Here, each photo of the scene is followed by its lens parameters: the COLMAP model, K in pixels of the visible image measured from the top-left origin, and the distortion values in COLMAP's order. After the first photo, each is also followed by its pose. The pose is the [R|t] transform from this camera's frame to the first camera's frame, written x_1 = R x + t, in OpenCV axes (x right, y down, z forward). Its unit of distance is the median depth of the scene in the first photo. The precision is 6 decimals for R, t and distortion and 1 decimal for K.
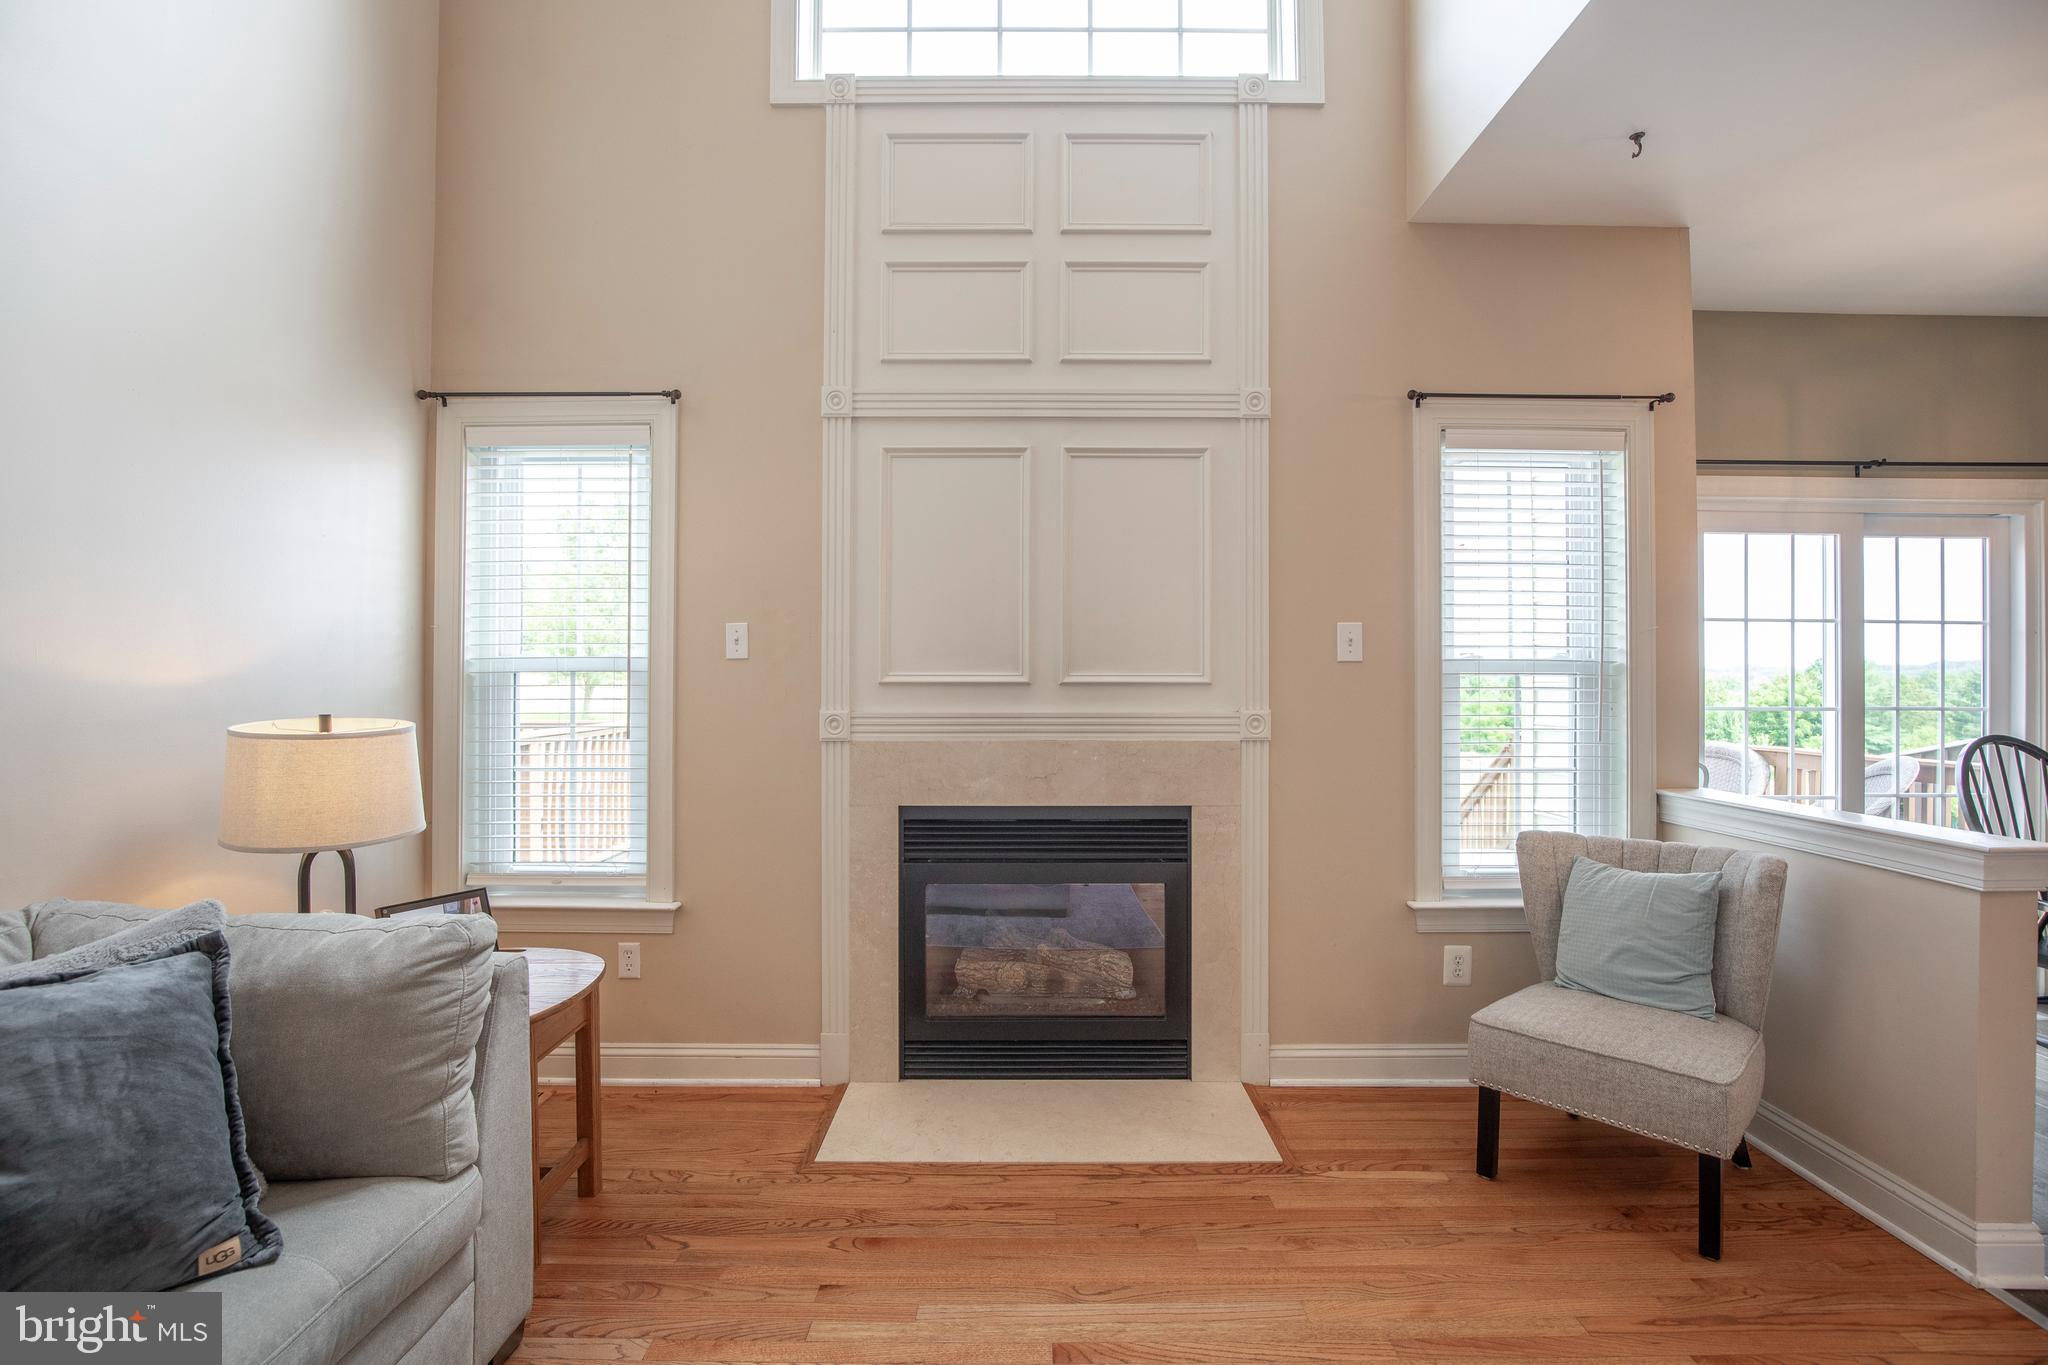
lens RADIAL K [[940.6, 0, 1027.9], [0, 940.6, 684.7], [0, 0, 1]] dist [-0.029869, 0.001217]
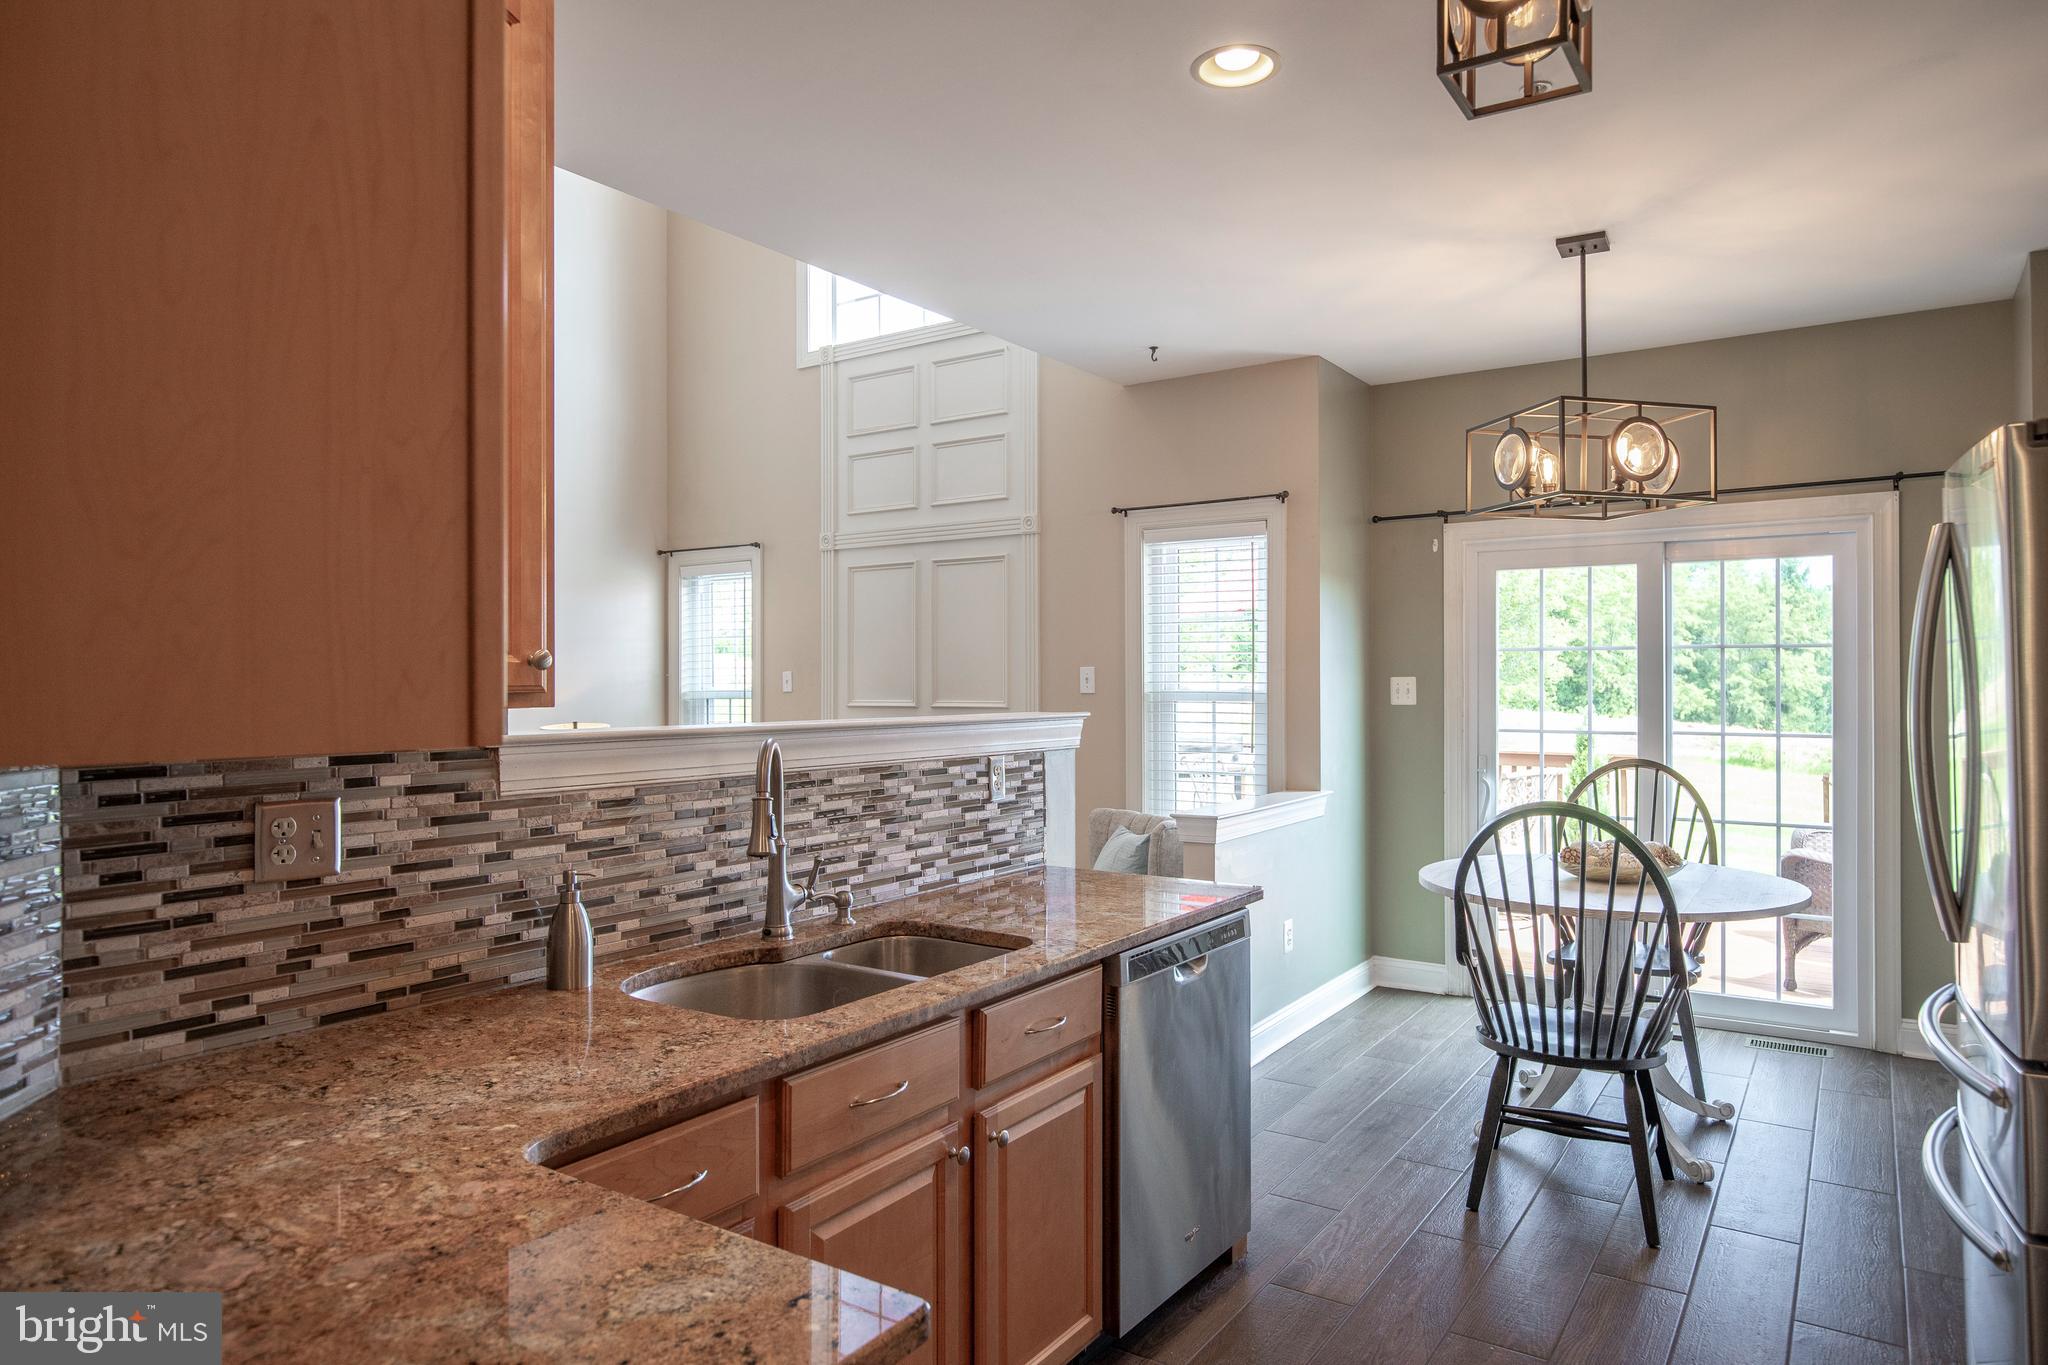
lens RADIAL K [[1232.3, 0, 1035.1], [0, 1232.3, 681.9], [0, 0, 1]] dist [-0.016884, -0.000717]
pose [[0.833926, -0.006187, -0.551842, 1.346802], [0.006619, 0.999977, -0.001208, -0.041641], [0.551837, -0.002645, 0.833948, -0.659246]]
